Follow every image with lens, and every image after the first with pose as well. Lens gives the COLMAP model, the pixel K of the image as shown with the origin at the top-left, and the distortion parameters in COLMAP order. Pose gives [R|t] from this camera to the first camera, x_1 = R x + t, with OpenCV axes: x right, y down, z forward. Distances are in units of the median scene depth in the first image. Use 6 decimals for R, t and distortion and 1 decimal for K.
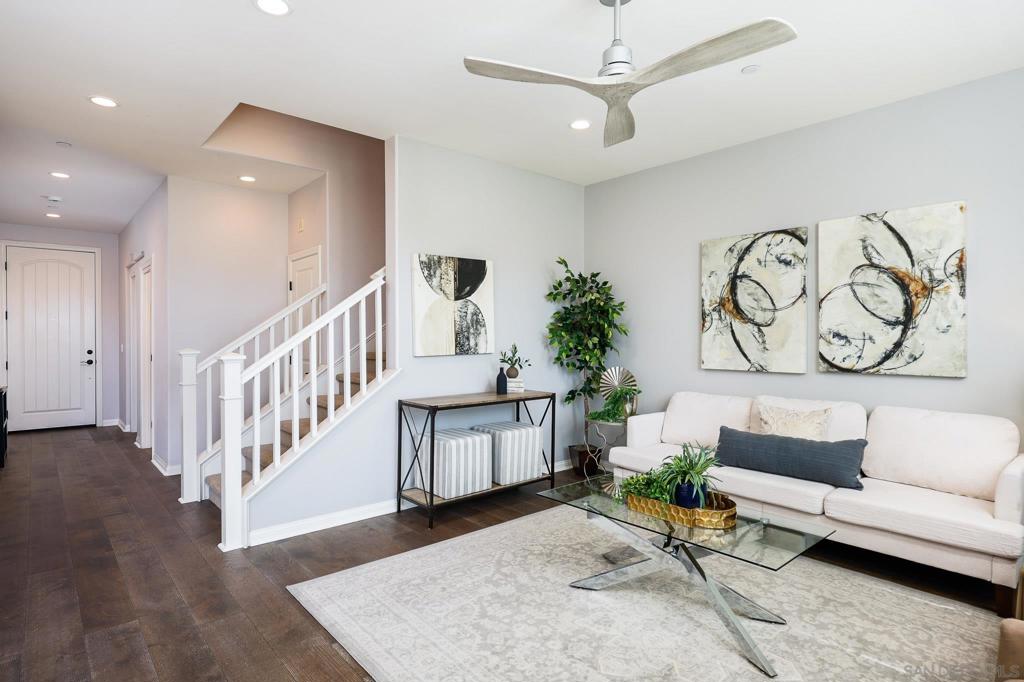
lens RADIAL K [[548.9, 0, 506.5], [0, 548.9, 336.6], [0, 0, 1]] dist [-0.000307, -0.000141]
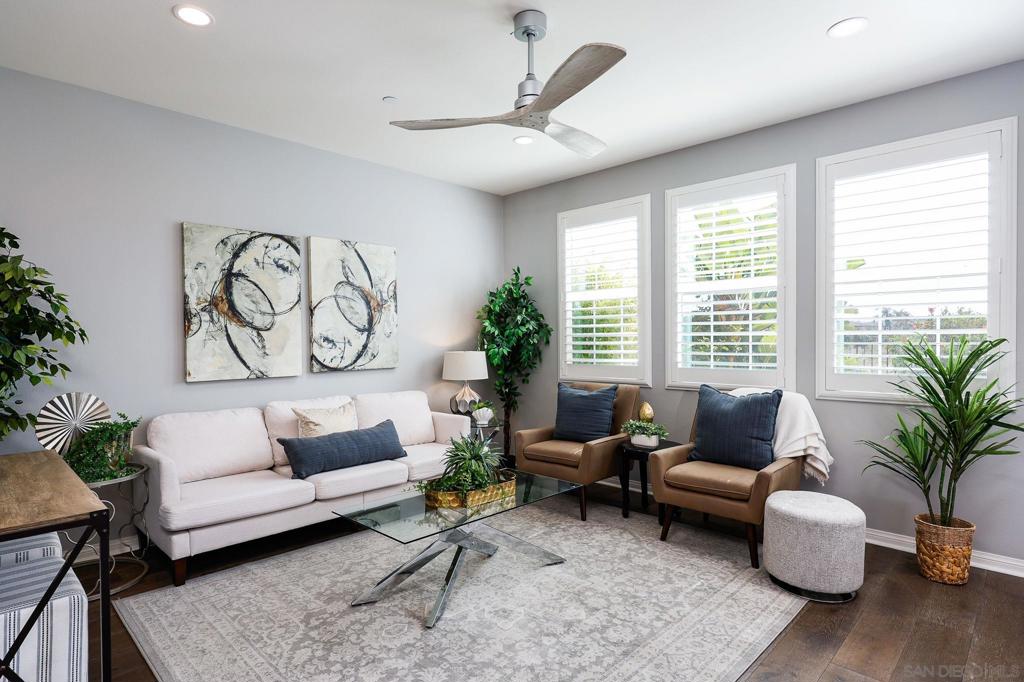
lens RADIAL K [[548.9, 0, 506.2], [0, 548.9, 341.1], [0, 0, 1]] dist [-0.000307, -0.000141]
pose [[-0.086104, -0.003899, 0.996278, -0.547675], [0.008671, 0.999952, 0.004663, -0.001166], [-0.996248, 0.009041, -0.086066, 0.690635]]
